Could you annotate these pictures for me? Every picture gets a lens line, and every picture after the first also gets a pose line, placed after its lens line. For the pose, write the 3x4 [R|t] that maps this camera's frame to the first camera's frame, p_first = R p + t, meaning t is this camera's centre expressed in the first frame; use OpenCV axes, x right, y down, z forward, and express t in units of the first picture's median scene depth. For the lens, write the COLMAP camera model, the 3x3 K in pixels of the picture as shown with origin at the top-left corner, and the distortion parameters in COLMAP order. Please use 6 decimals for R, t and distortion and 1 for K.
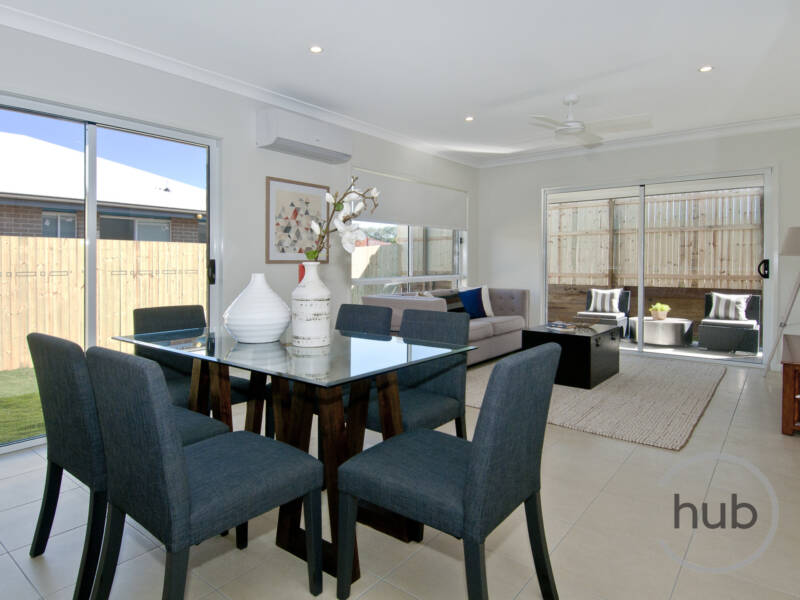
lens RADIAL K [[430.9, 0, 398.6], [0, 430.9, 281.4], [0, 0, 1]] dist [0.003319, -0.025617]
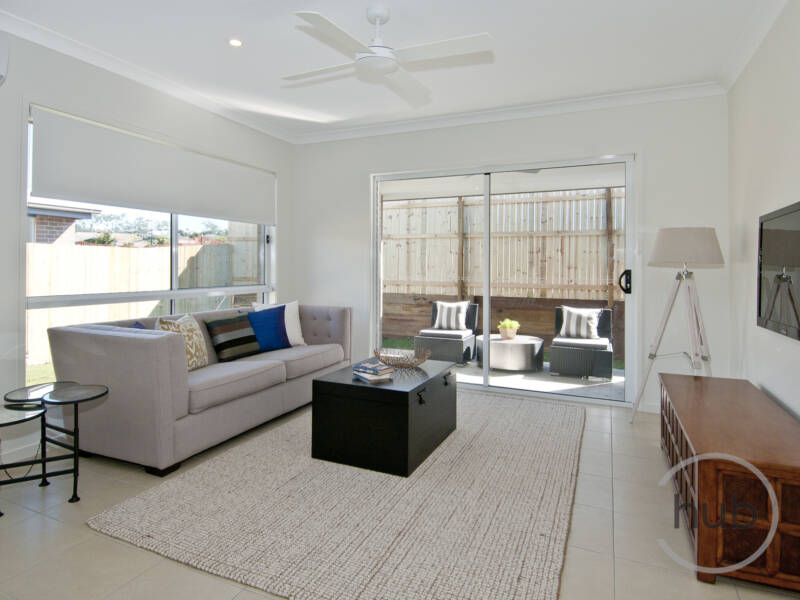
lens RADIAL K [[430.9, 0, 398.6], [0, 430.9, 281.4], [0, 0, 1]] dist [0.003319, -0.025617]
pose [[0.958045, -0.000381, 0.286616, 0.147289], [0.002869, 0.999962, -0.008261, -0.016264], [-0.286602, 0.008737, 0.958010, 0.233642]]
